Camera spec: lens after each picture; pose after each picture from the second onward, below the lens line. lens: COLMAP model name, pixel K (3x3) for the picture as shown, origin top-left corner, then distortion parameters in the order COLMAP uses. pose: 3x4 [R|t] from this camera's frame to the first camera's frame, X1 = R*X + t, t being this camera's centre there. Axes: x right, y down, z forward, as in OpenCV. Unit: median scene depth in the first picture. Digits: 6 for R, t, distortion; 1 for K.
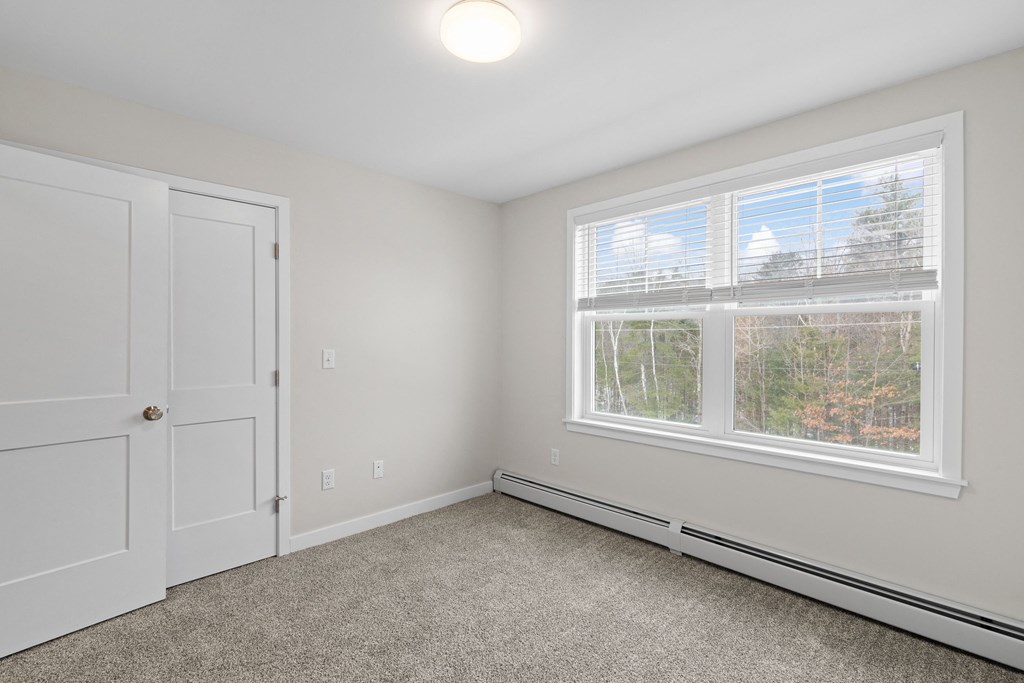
lens RADIAL K [[464.8, 0, 508.2], [0, 464.8, 339.5], [0, 0, 1]] dist [0.000694, 0.000045]
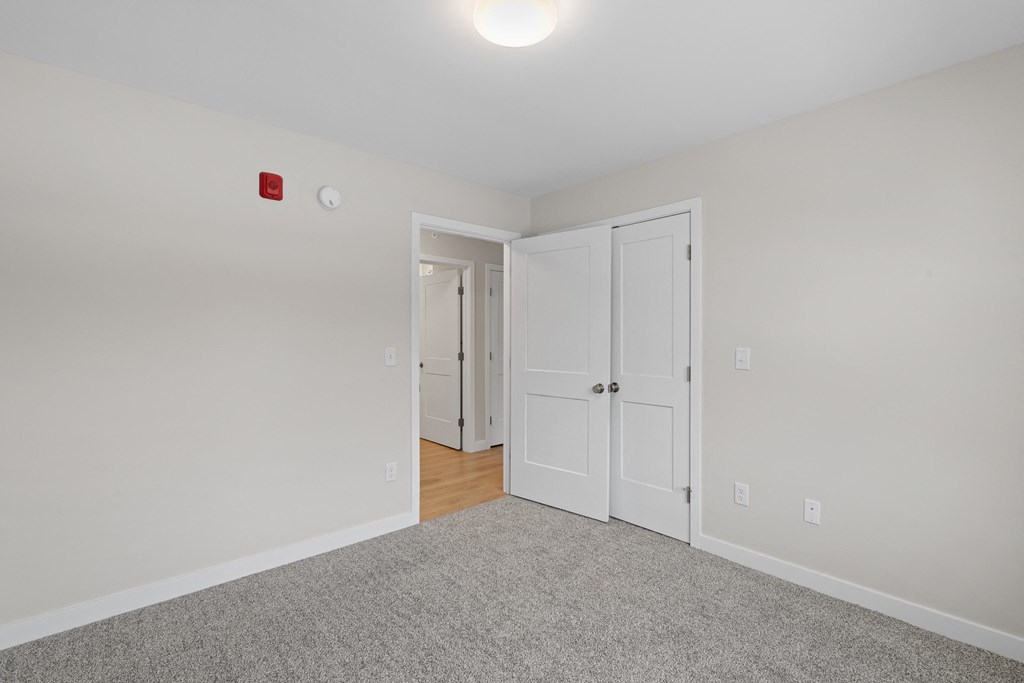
lens RADIAL K [[464.8, 0, 515.4], [0, 464.8, 340.8], [0, 0, 1]] dist [0.000694, 0.000045]
pose [[-0.037317, 0.006191, -0.999284, 0.554894], [0.003542, 0.999975, 0.006063, 0.000087], [0.999297, -0.003313, -0.037338, 0.643395]]
